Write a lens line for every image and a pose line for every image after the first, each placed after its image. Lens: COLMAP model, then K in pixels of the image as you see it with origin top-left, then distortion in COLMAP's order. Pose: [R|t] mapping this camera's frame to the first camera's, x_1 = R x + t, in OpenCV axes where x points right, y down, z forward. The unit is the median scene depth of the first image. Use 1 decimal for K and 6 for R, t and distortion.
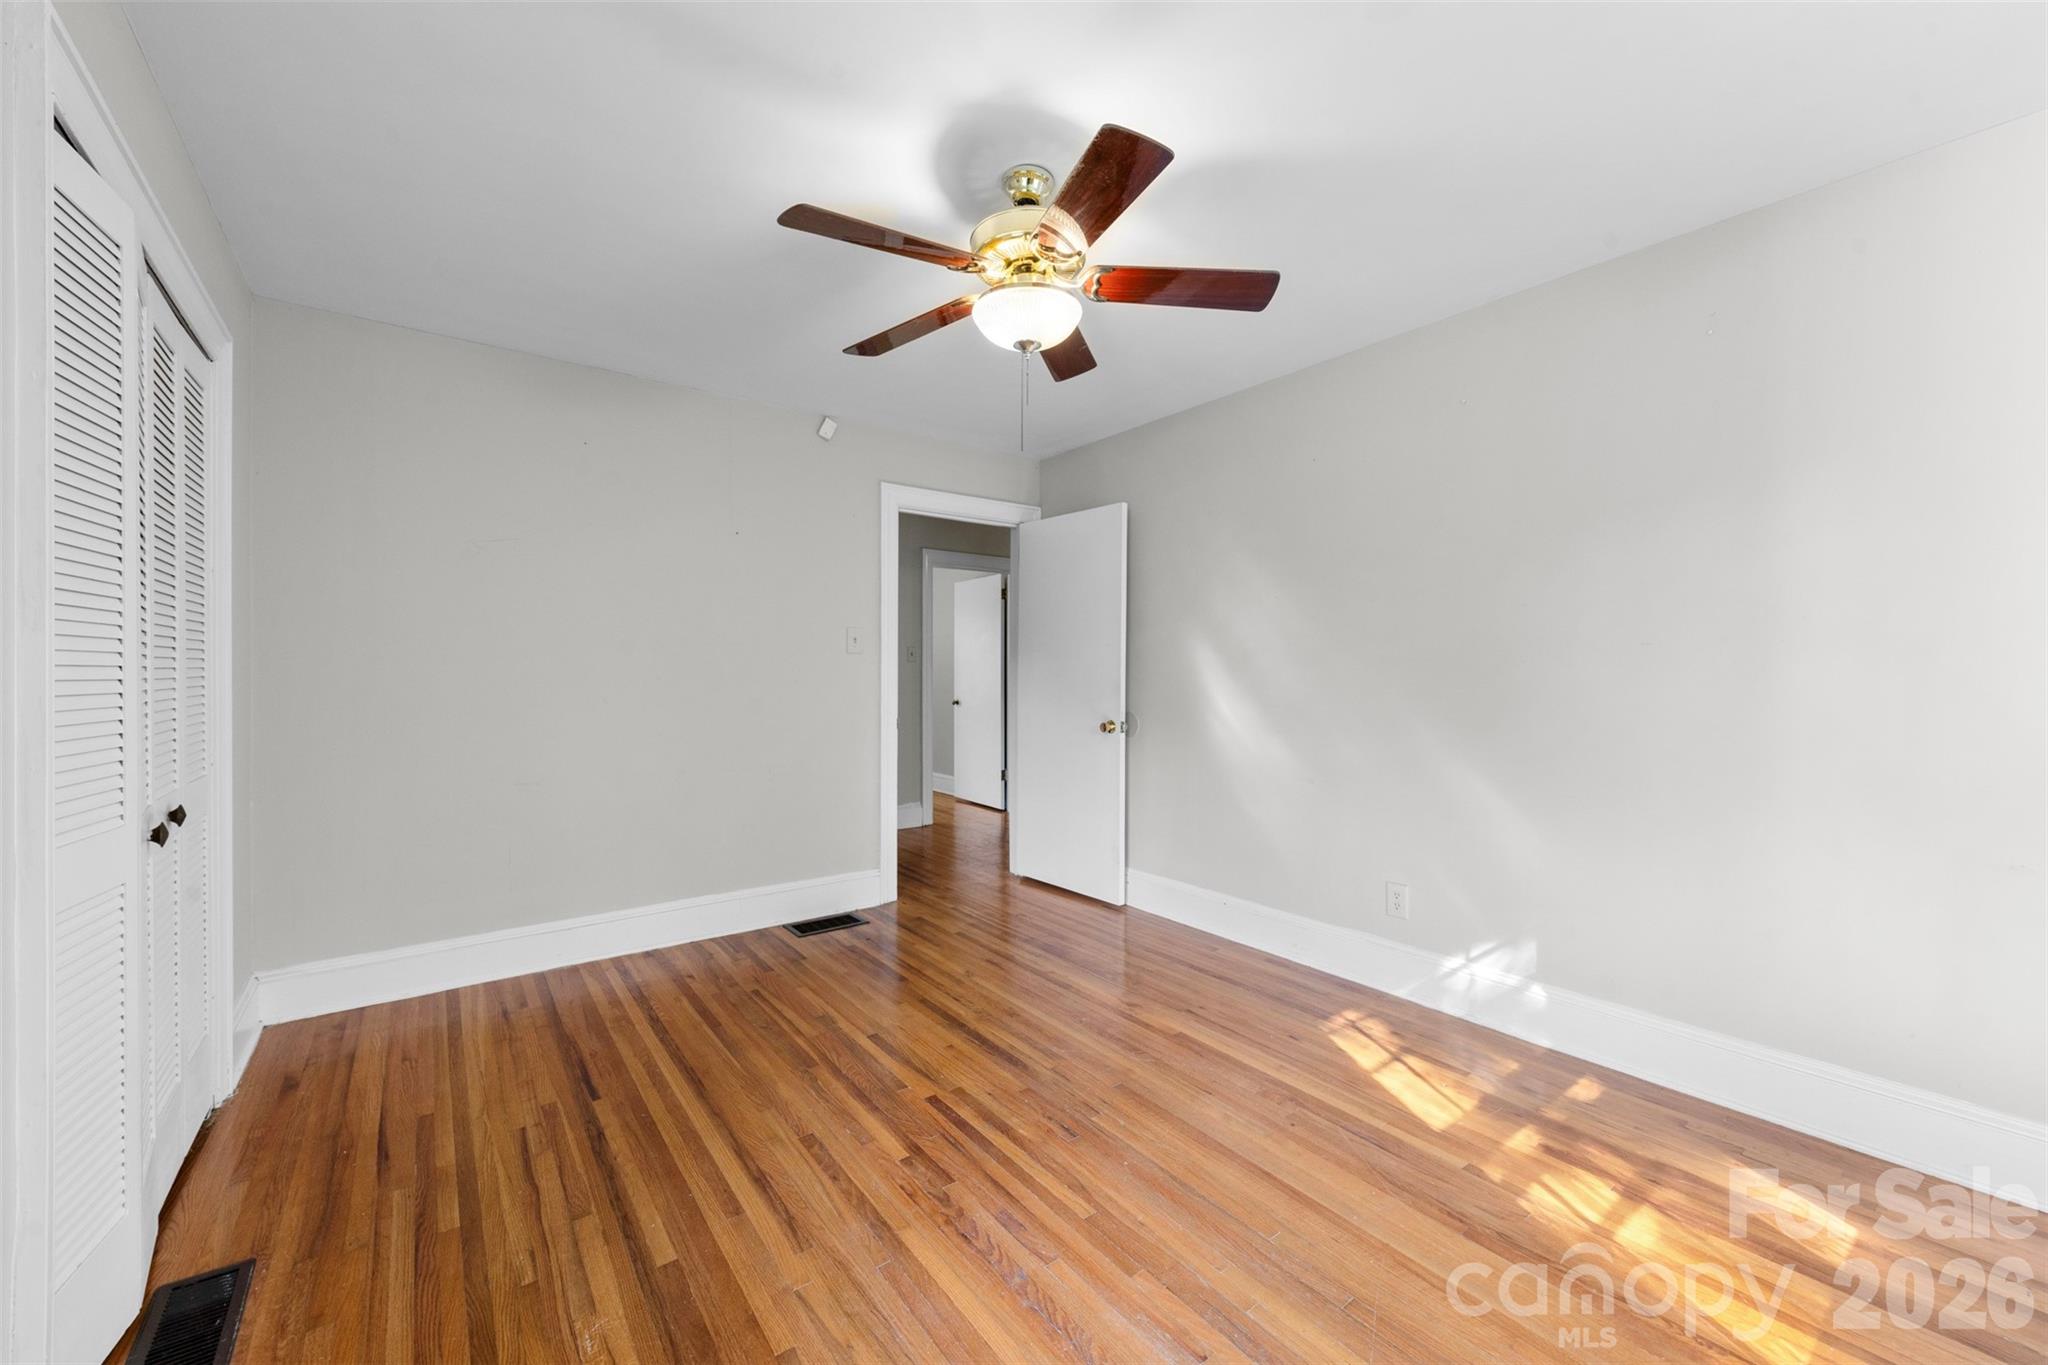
lens RADIAL K [[788.7, 0, 1022.7], [0, 788.7, 676.2], [0, 0, 1]] dist [0.012175, 0.000019]
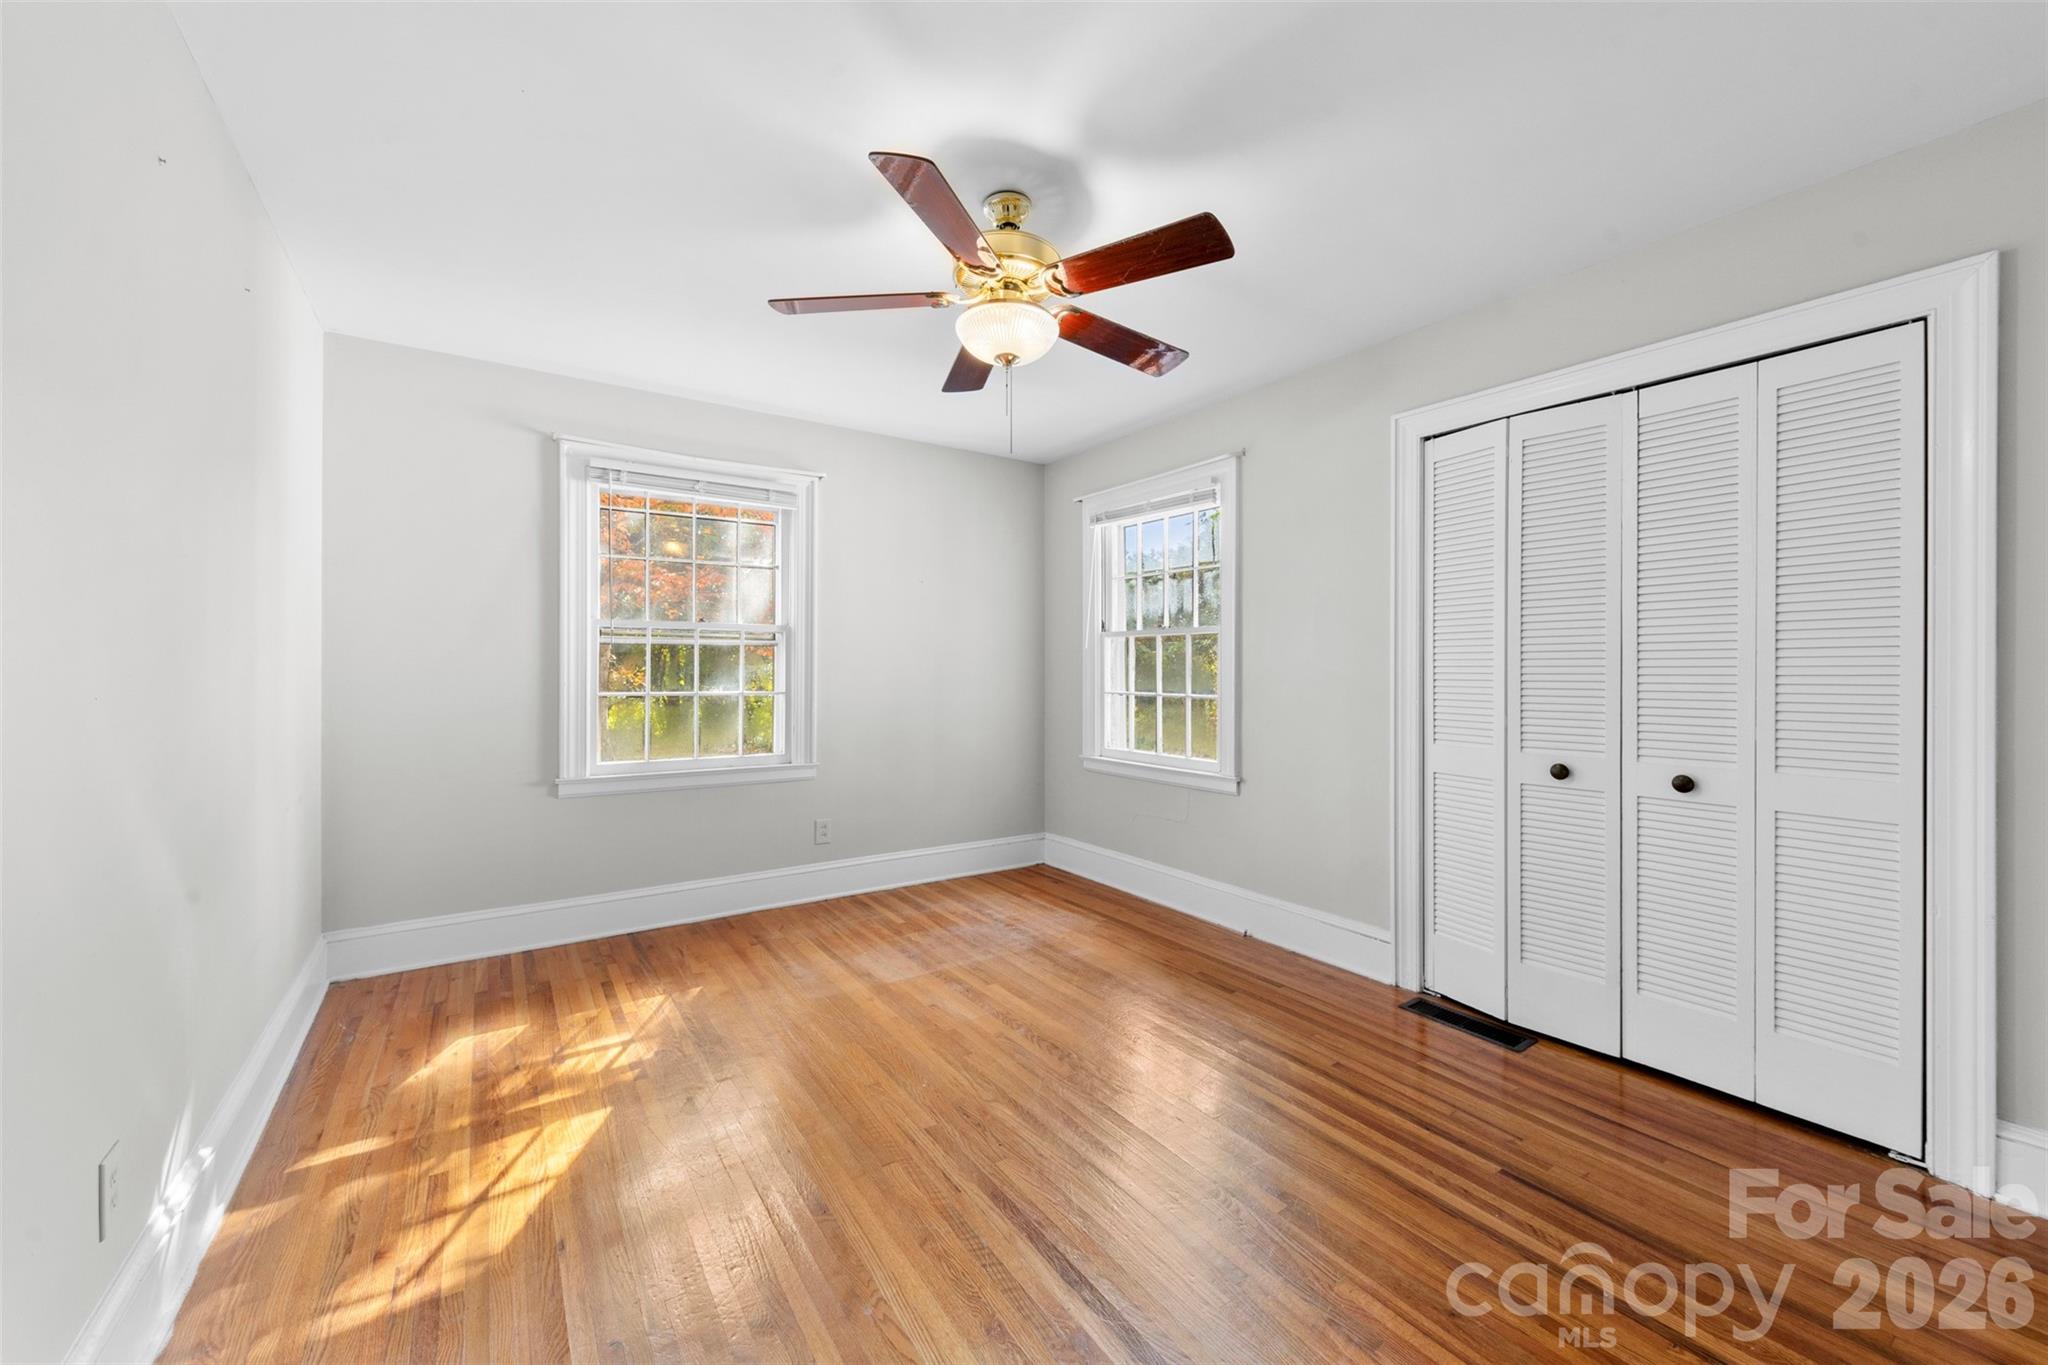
lens RADIAL K [[788.7, 0, 1022.7], [0, 788.7, 676.2], [0, 0, 1]] dist [0.012175, 0.000019]
pose [[-0.998524, -0.002931, 0.054239, -0.074356], [-0.002273, 0.999923, 0.012189, -0.007173], [-0.054270, 0.012048, -0.998454, 2.062175]]
